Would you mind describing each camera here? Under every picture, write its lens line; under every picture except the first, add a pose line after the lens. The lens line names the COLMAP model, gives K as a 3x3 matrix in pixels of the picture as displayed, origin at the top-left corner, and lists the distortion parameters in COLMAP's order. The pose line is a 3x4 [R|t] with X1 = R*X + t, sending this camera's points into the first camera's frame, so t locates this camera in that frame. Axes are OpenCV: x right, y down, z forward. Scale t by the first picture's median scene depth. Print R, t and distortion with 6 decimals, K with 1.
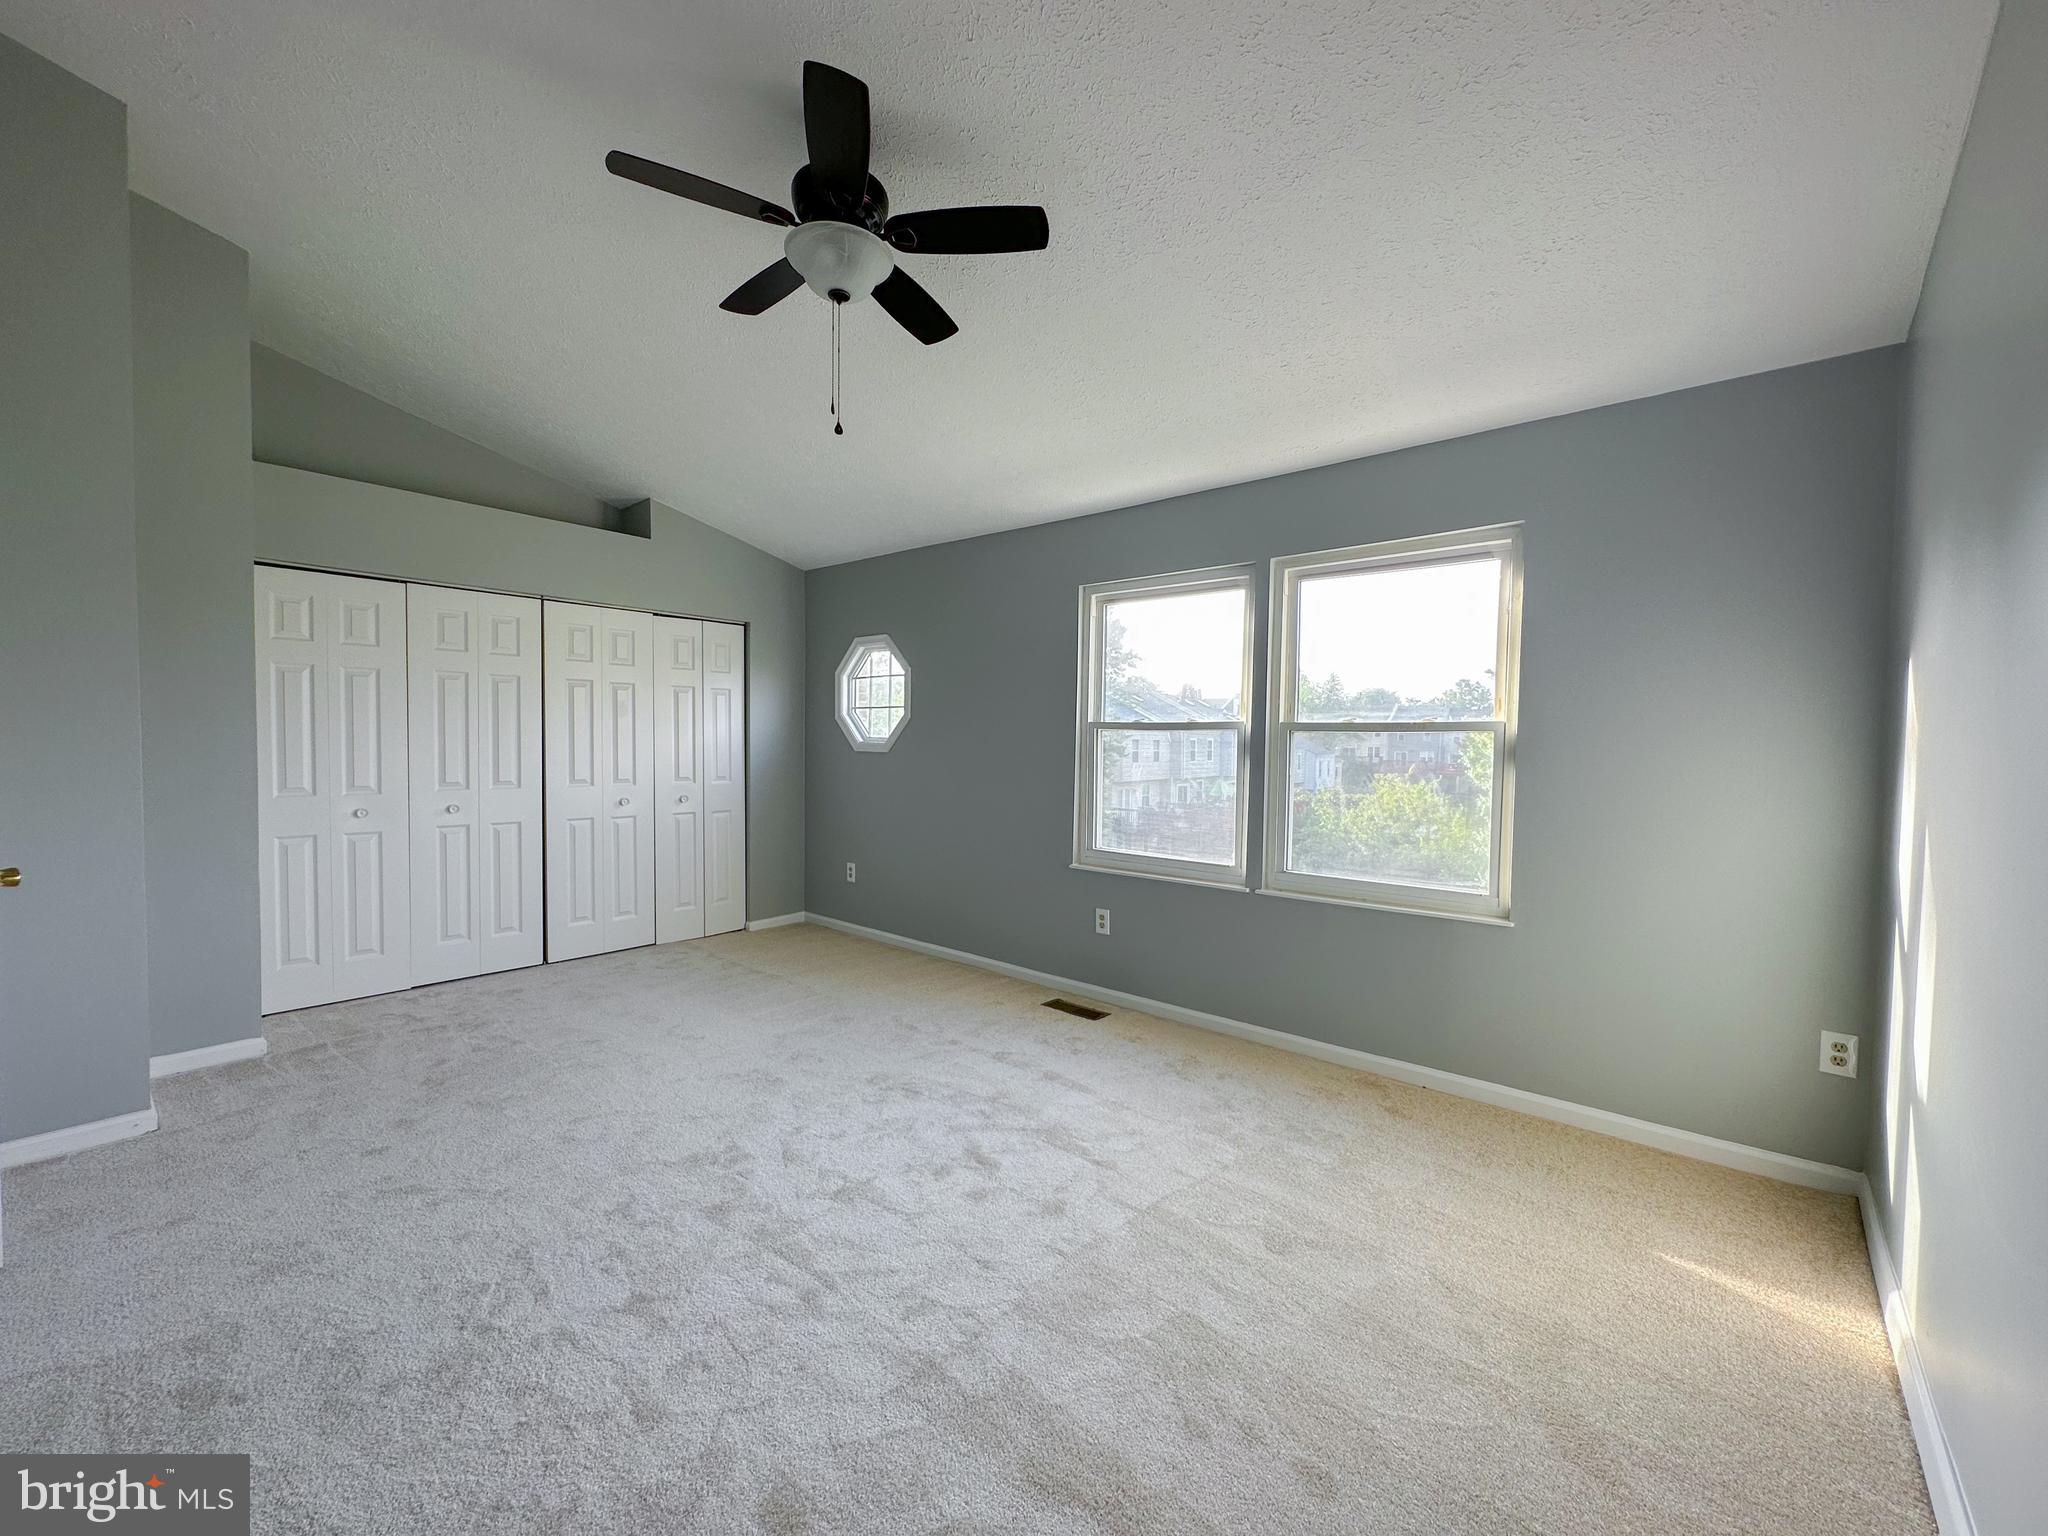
lens RADIAL K [[818.1, 0, 1022.6], [0, 818.1, 773.1], [0, 0, 1]] dist [0.000449, 0.000292]
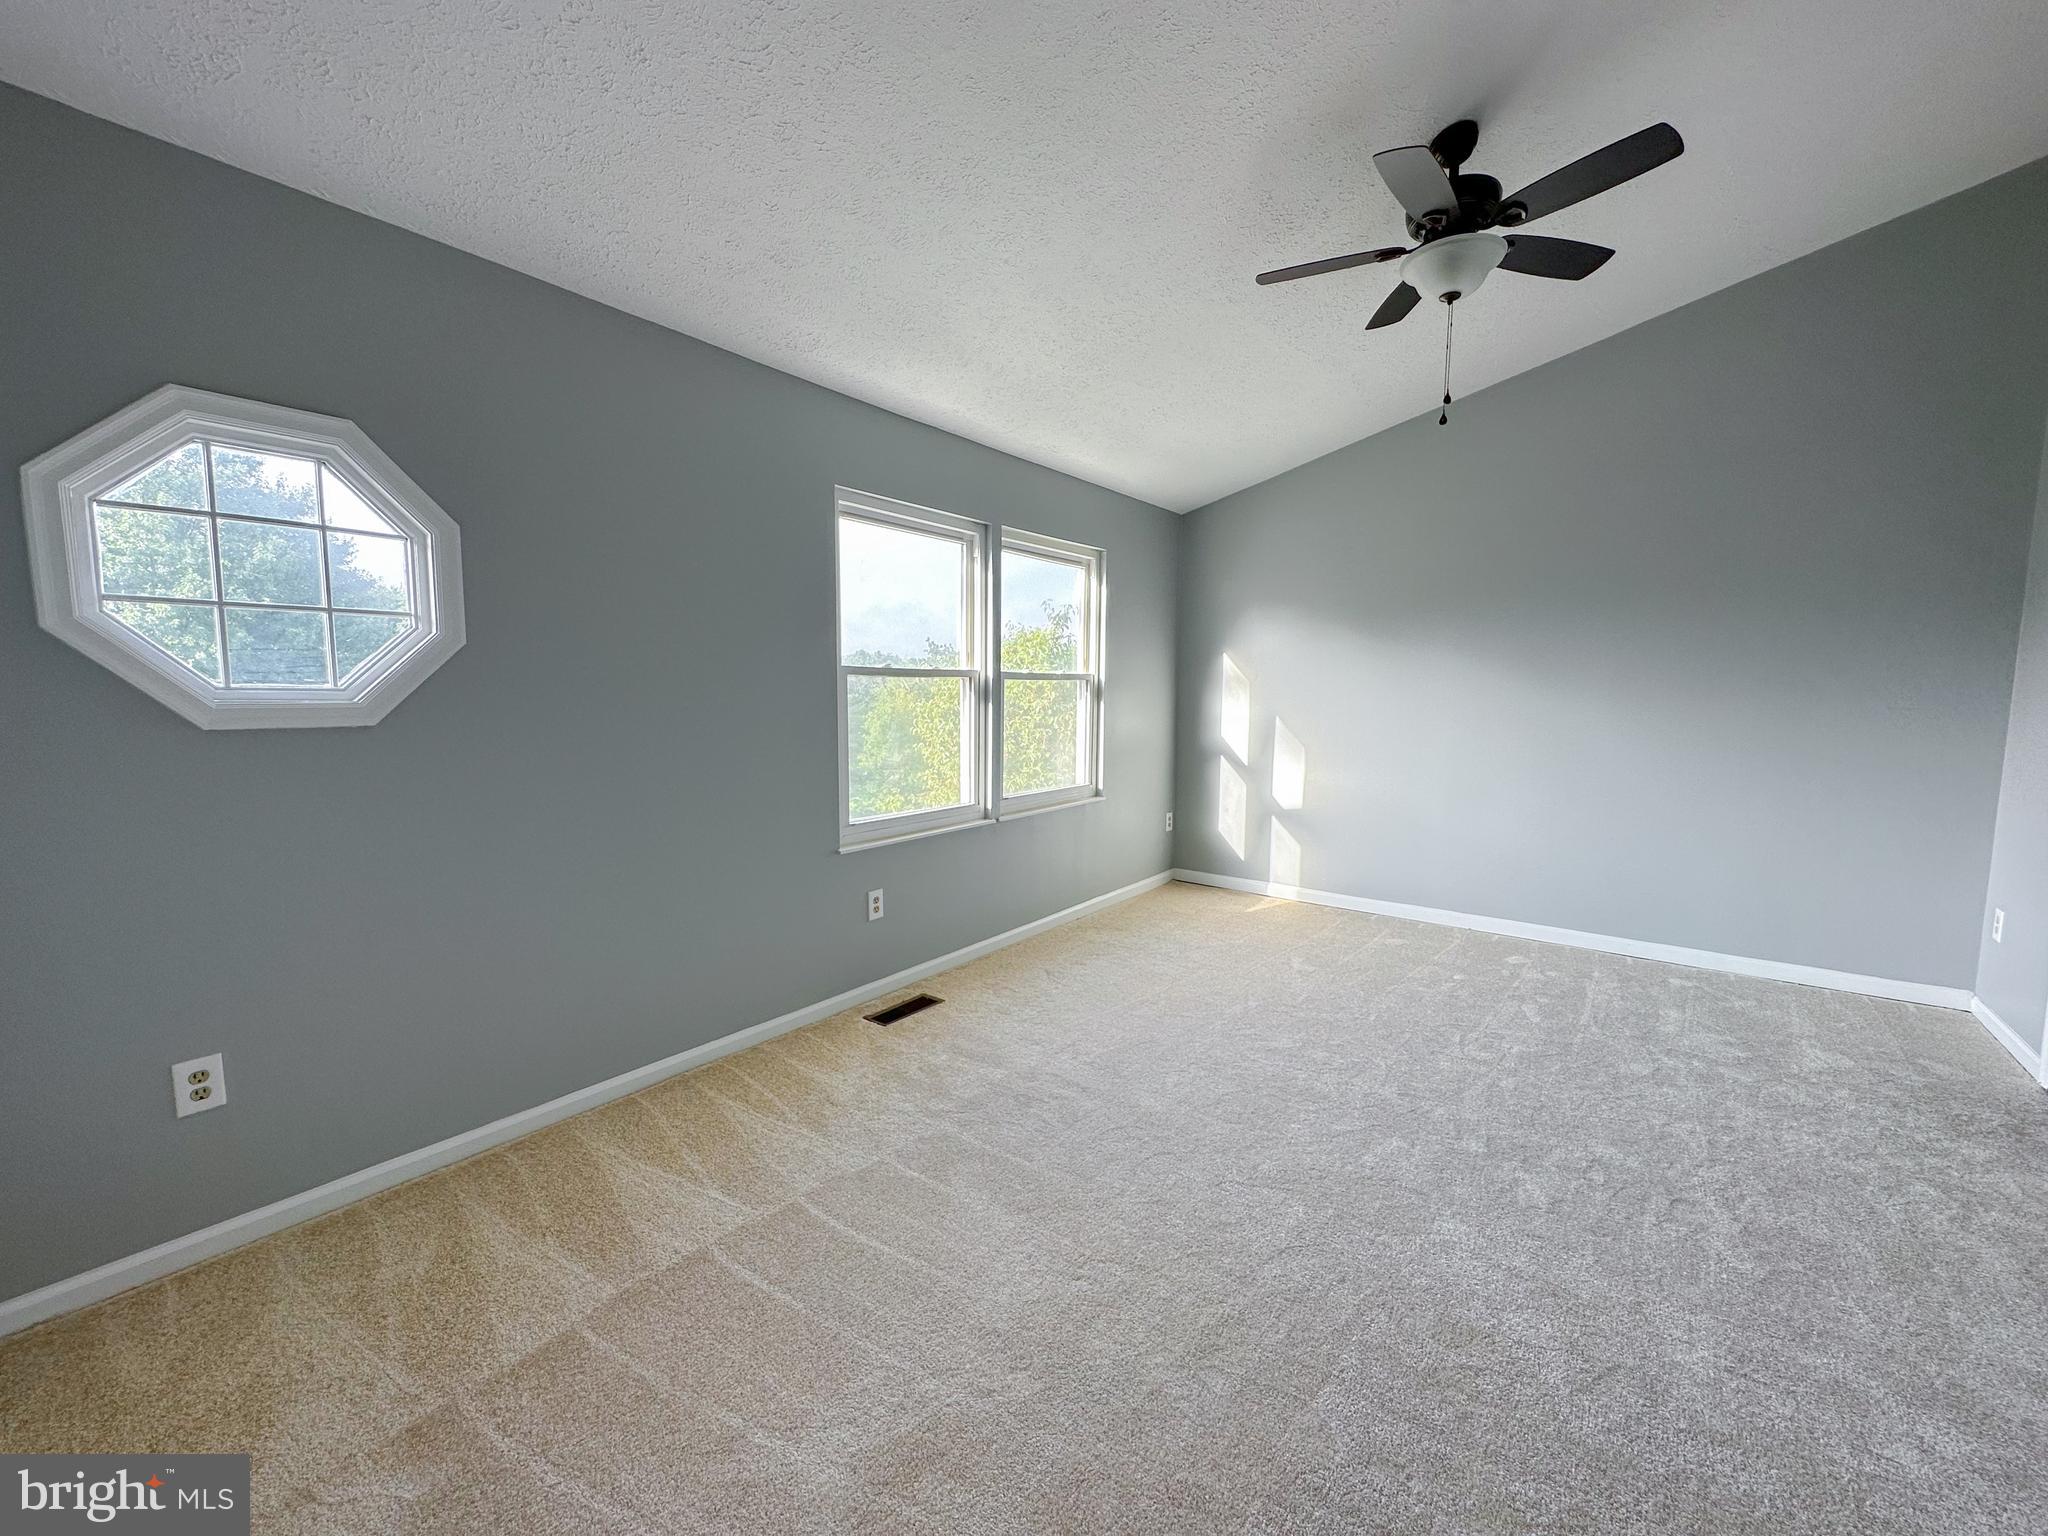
lens RADIAL K [[818.1, 0, 1022.2], [0, 818.1, 755.9], [0, 0, 1]] dist [0.000449, 0.000292]
pose [[-0.052491, -0.101255, 0.993475, -0.732749], [0.033073, 0.994124, 0.103069, -0.052631], [-0.998074, 0.038268, -0.048834, 0.886191]]
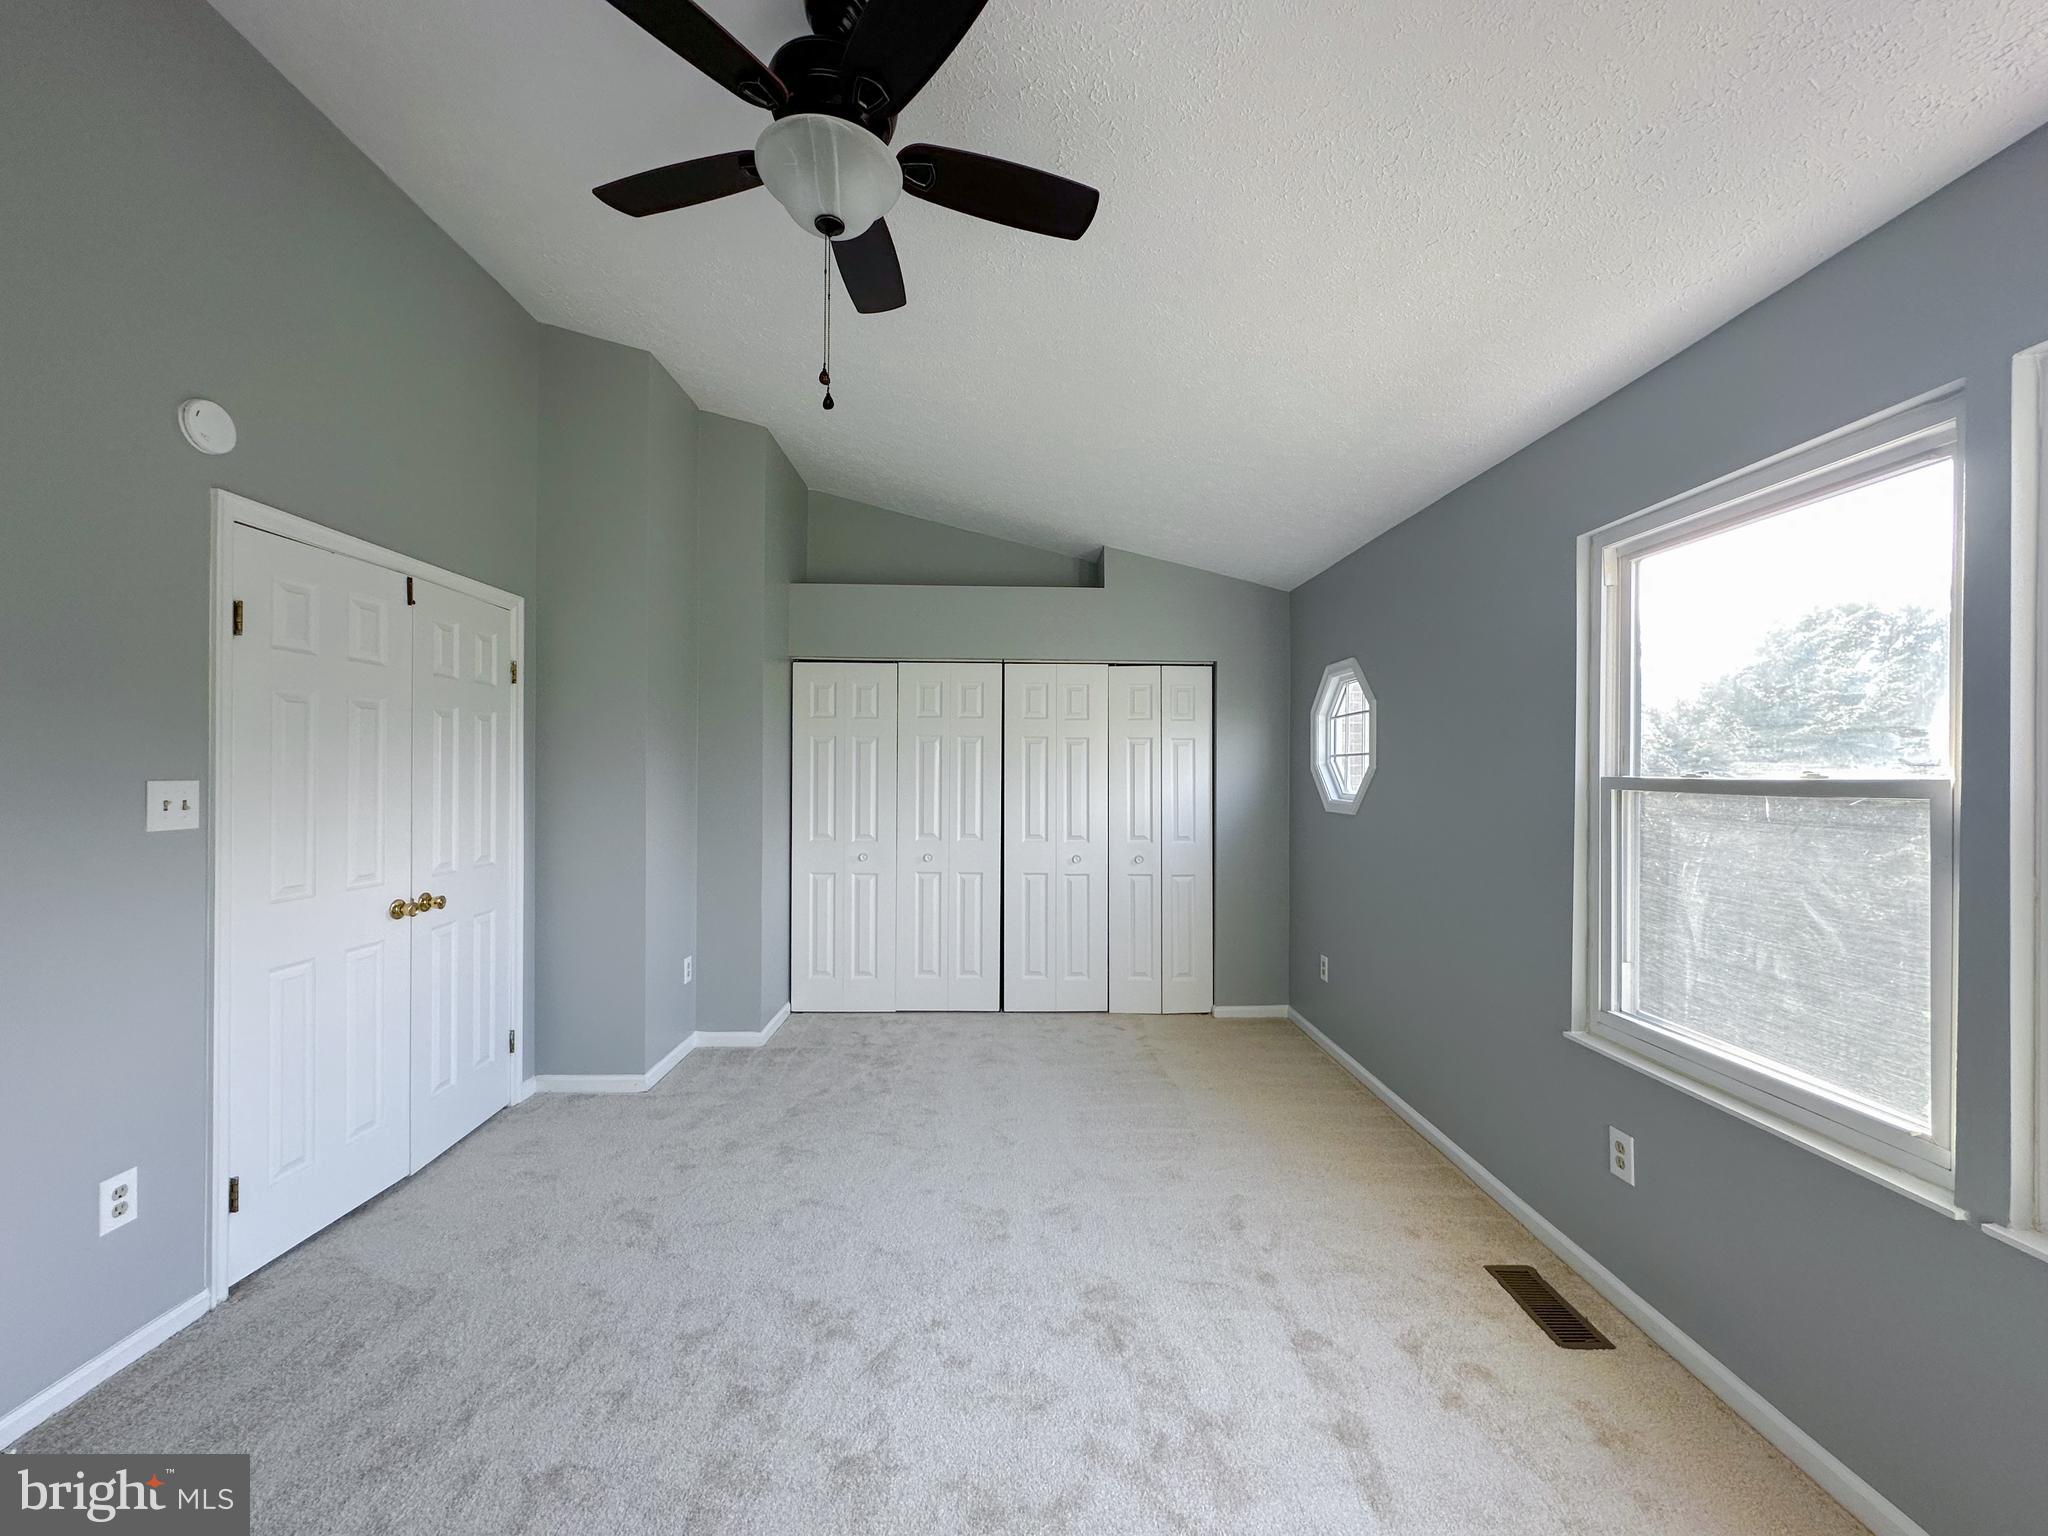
lens RADIAL K [[818.1, 0, 1024.8], [0, 818.1, 774.2], [0, 0, 1]] dist [0.000449, 0.000292]
pose [[0.671625, -0.008116, -0.740847, 0.232265], [-0.028503, 0.998917, -0.036783, -0.033977], [0.740343, 0.045821, 0.670666, 0.349772]]
